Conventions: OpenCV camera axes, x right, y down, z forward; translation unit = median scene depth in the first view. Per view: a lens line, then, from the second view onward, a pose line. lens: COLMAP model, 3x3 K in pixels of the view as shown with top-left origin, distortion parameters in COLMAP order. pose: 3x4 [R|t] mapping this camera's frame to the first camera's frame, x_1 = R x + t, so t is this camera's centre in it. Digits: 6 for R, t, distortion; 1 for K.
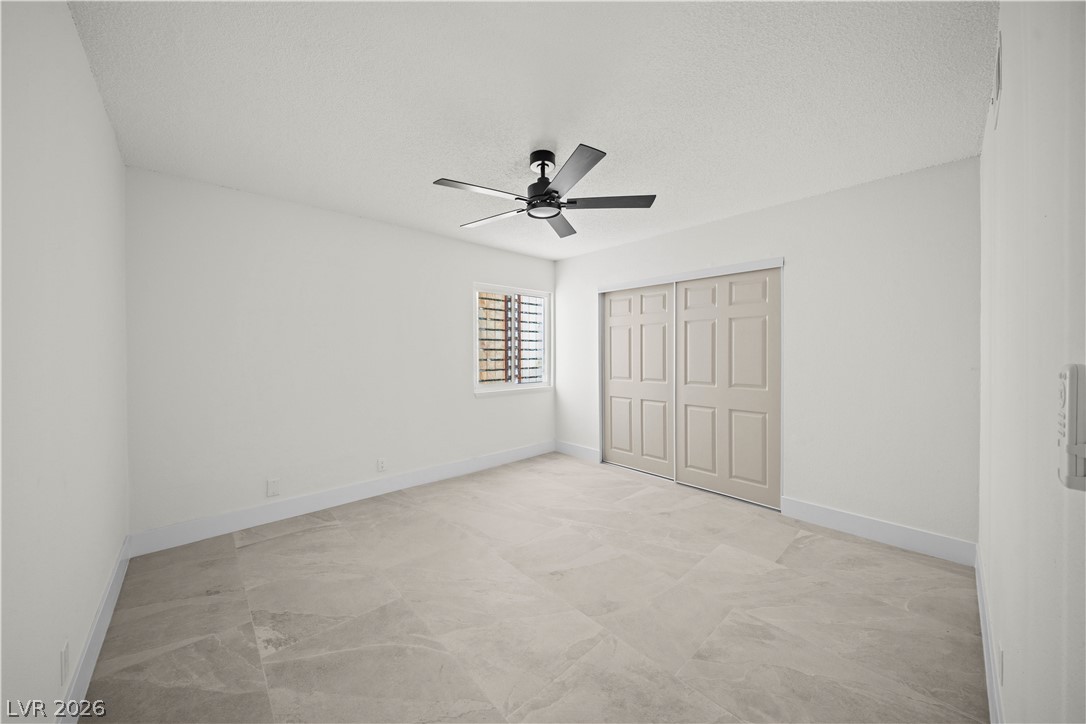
lens RADIAL K [[378.7, 0, 547.0], [0, 378.7, 366.0], [0, 0, 1]] dist [0.008507, -0.000087]
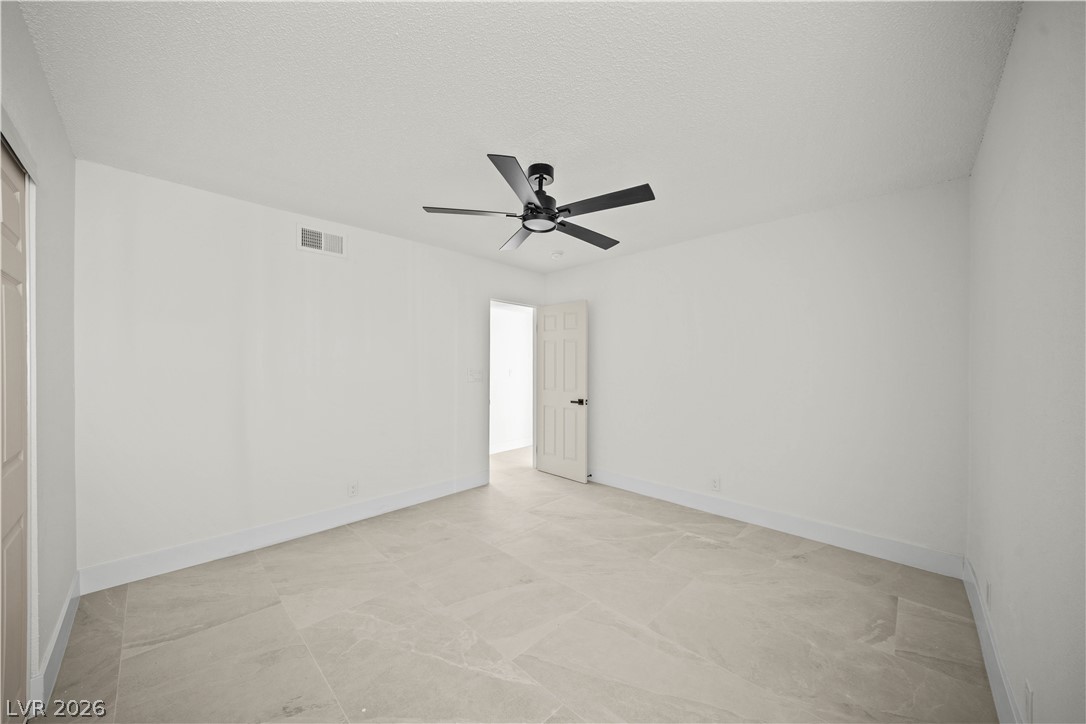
lens RADIAL K [[378.7, 0, 547.0], [0, 378.7, 366.0], [0, 0, 1]] dist [0.008507, -0.000087]
pose [[-0.998434, -0.001785, -0.055919, 0.028208], [-0.004207, 0.999057, 0.043220, -0.089001], [0.055789, 0.043387, -0.997499, 2.072314]]
